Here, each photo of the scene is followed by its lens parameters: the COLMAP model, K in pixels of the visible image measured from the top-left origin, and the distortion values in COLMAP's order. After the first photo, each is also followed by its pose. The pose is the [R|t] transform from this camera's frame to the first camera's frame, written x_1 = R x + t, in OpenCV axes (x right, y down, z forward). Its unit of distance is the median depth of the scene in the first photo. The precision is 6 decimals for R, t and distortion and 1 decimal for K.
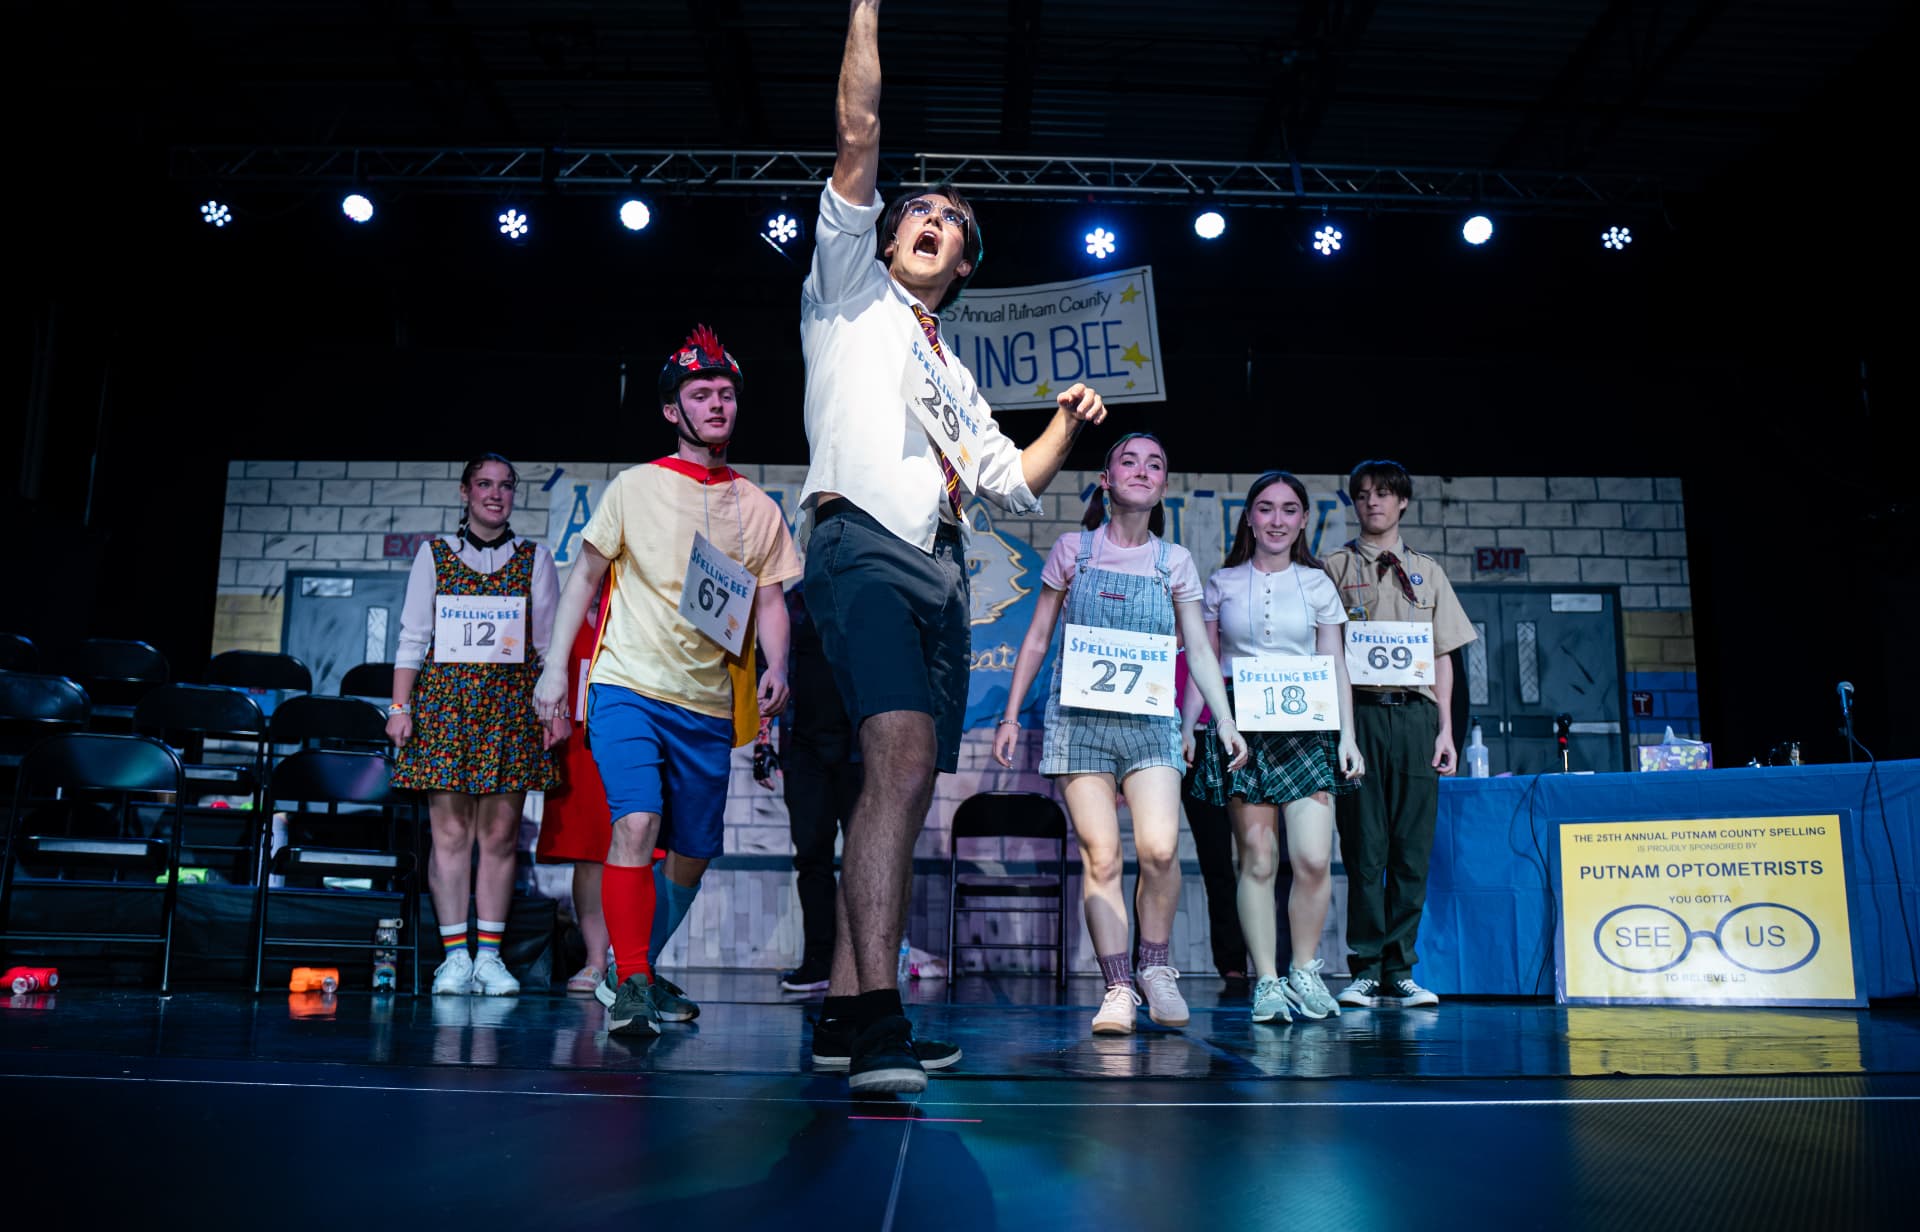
lens RADIAL K [[1512.8, 0, 971.6], [0, 1512.8, 627.3], [0, 0, 1]] dist [-0.095544, 0.015862]
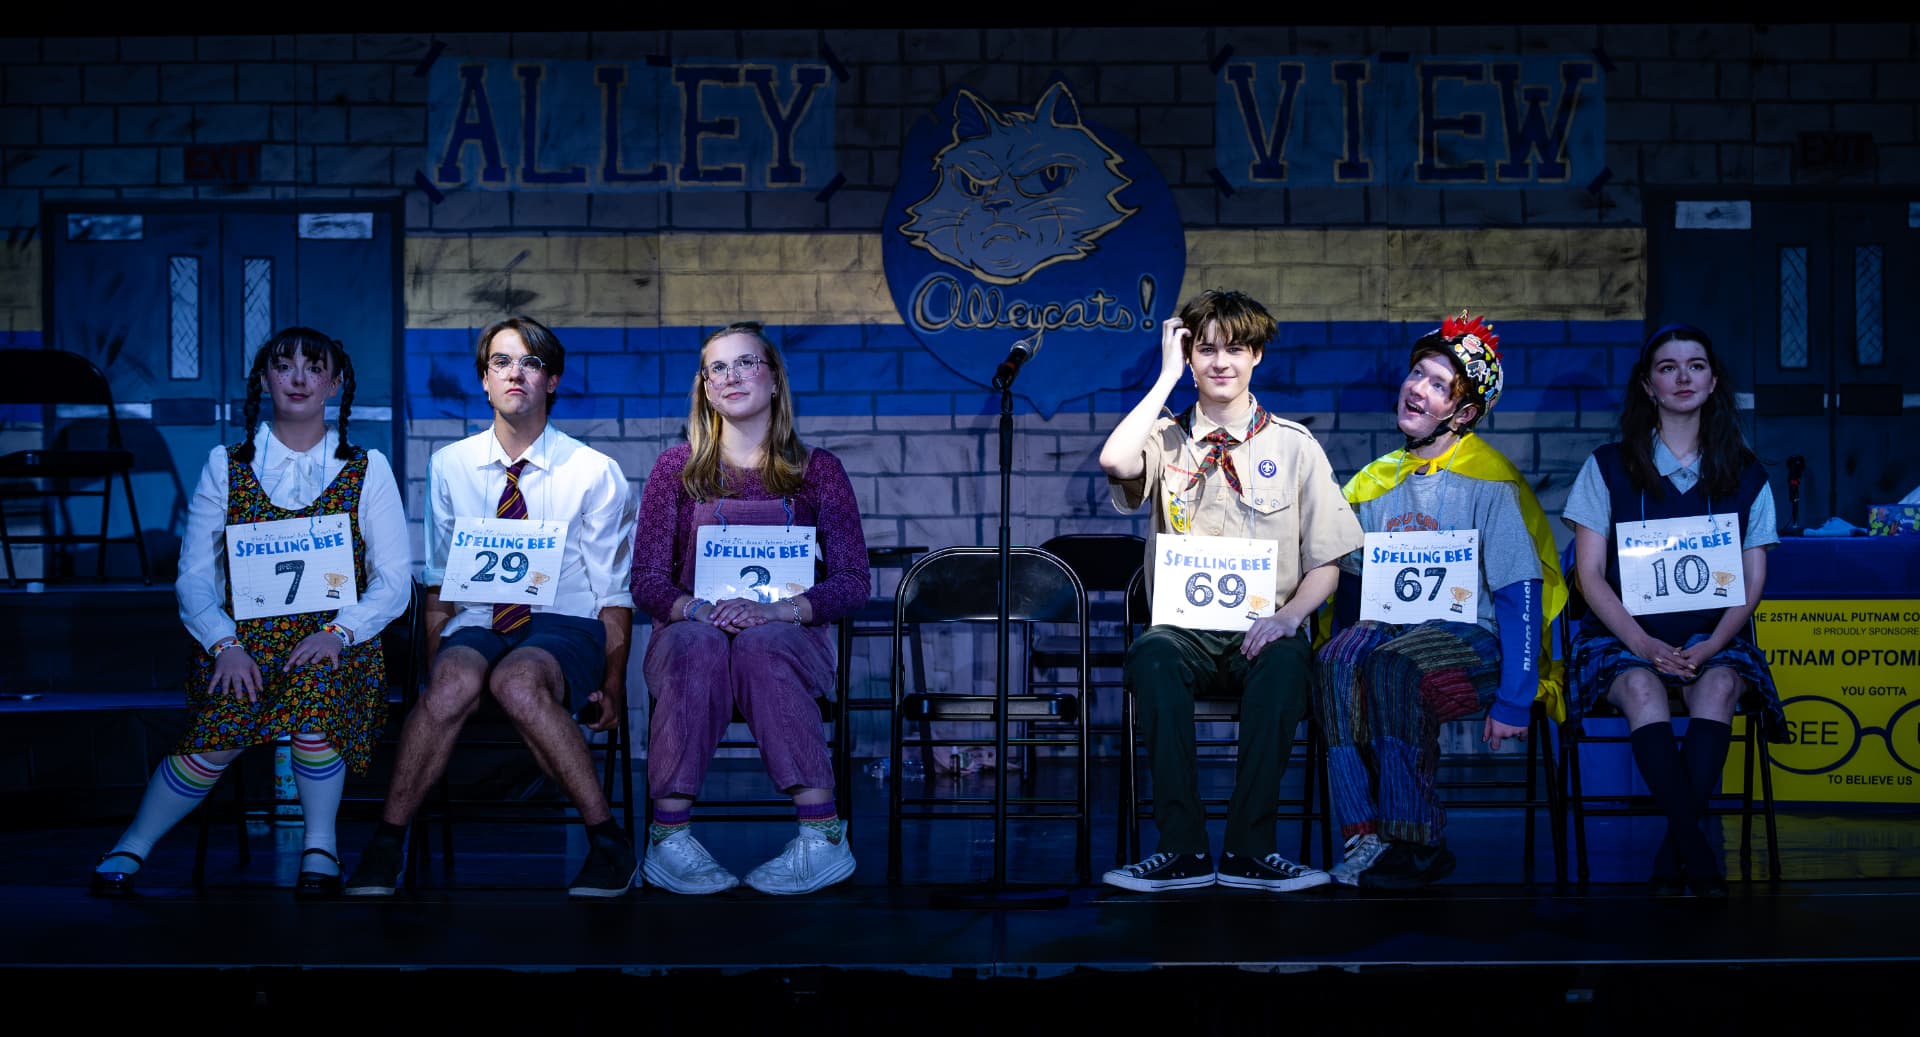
lens RADIAL K [[4111.5, 0, 1090.2], [0, 4111.5, 490.8], [0, 0, 1]] dist [-0.116182, 0.000000]
pose [[0.999811, -0.016815, -0.009744, 0.033616], [0.018301, 0.983335, 0.180877, -0.235712], [0.006540, -0.181021, 0.983457, -0.849338]]
